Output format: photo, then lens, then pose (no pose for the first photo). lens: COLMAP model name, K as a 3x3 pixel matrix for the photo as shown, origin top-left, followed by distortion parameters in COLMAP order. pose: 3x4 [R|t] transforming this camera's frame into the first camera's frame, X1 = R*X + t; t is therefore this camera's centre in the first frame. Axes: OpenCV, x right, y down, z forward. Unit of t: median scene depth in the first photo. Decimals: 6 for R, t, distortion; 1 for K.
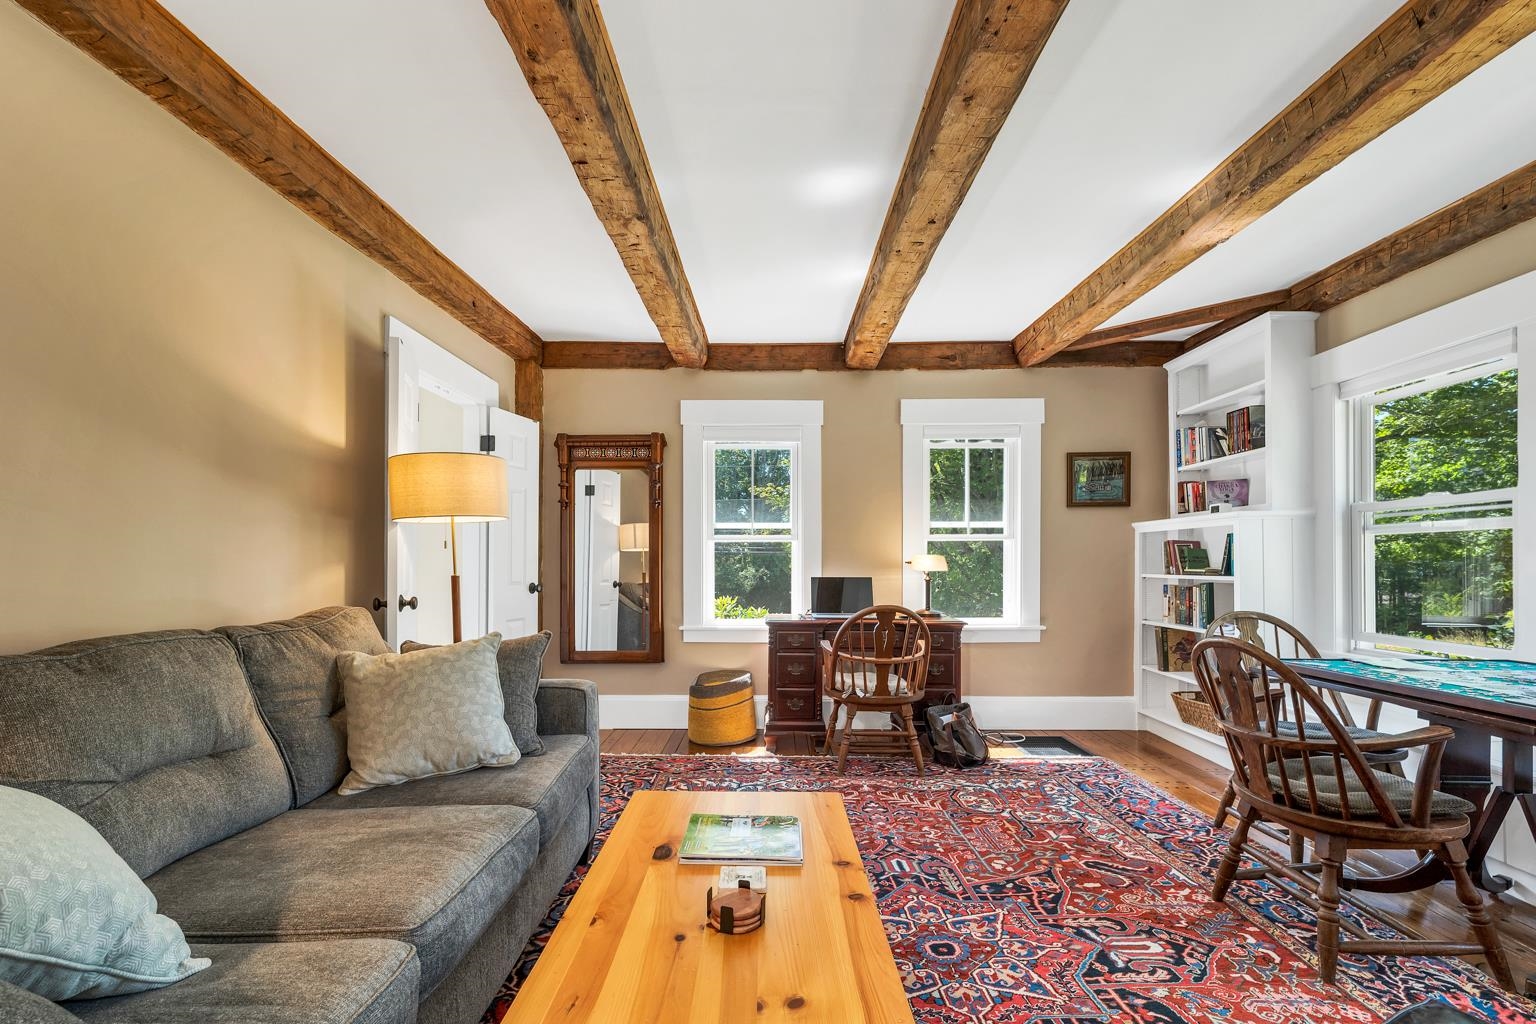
lens RADIAL K [[642.6, 0, 764.6], [0, 642.6, 556.2], [0, 0, 1]] dist [-0.001381, -0.000317]
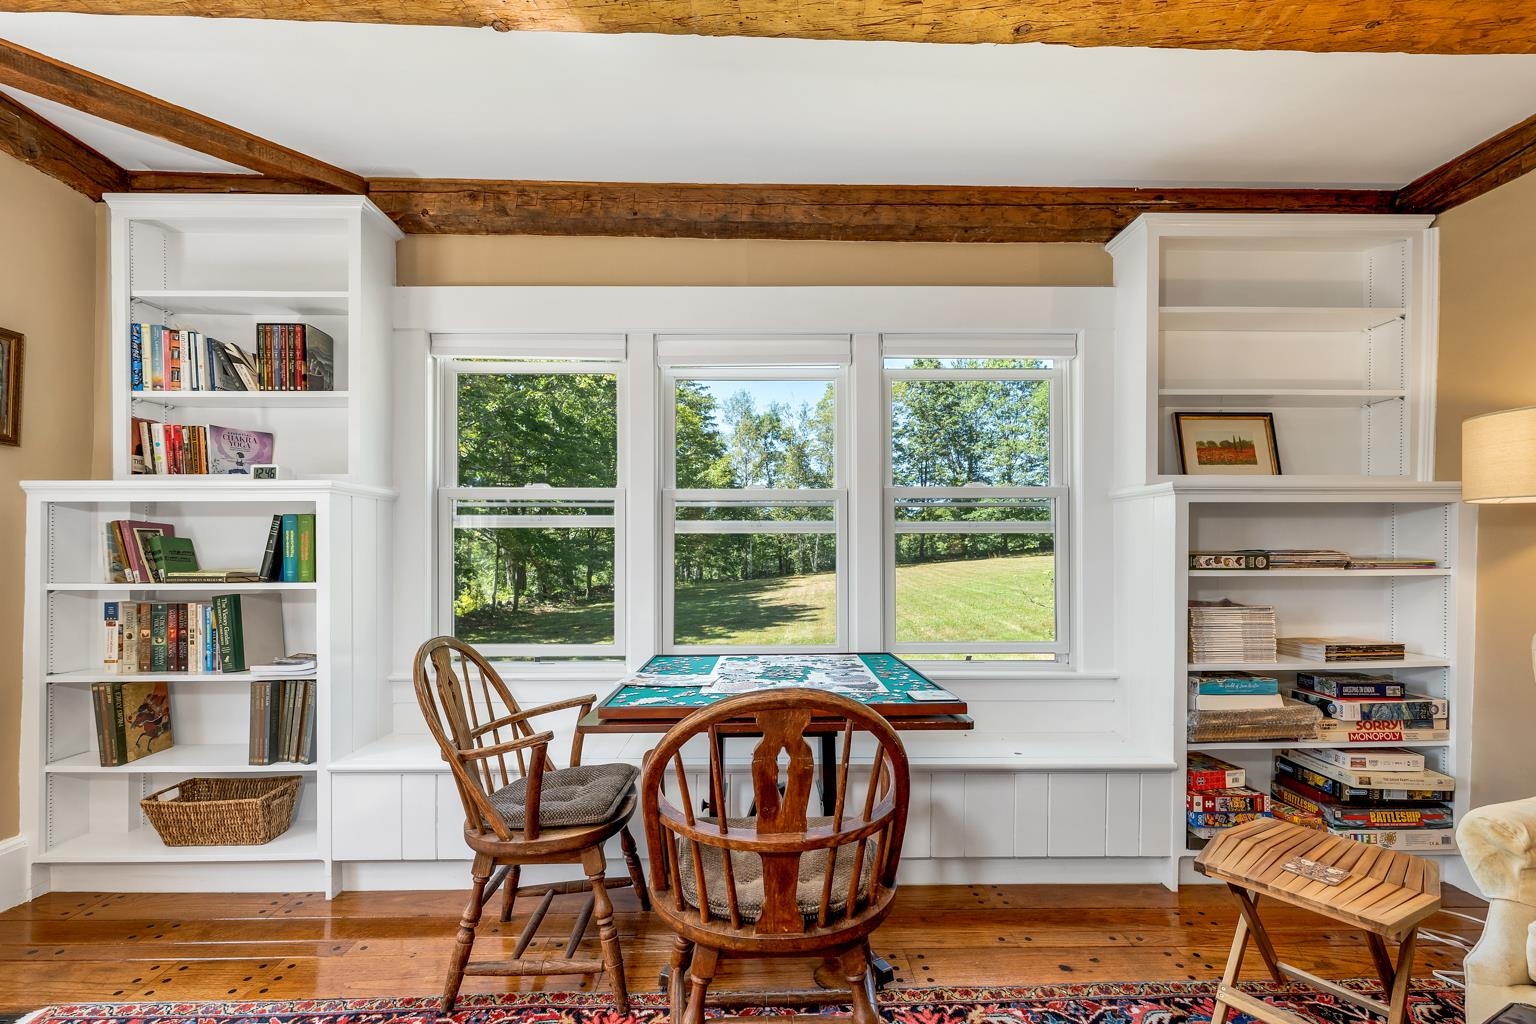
lens RADIAL K [[642.6, 0, 764.6], [0, 642.6, 556.2], [0, 0, 1]] dist [-0.001381, -0.000317]
pose [[-0.024925, 0.003962, 0.999681, 0.076873], [-0.008119, 0.999958, -0.004166, 0.003587], [-0.999656, -0.008221, -0.024892, 0.487725]]
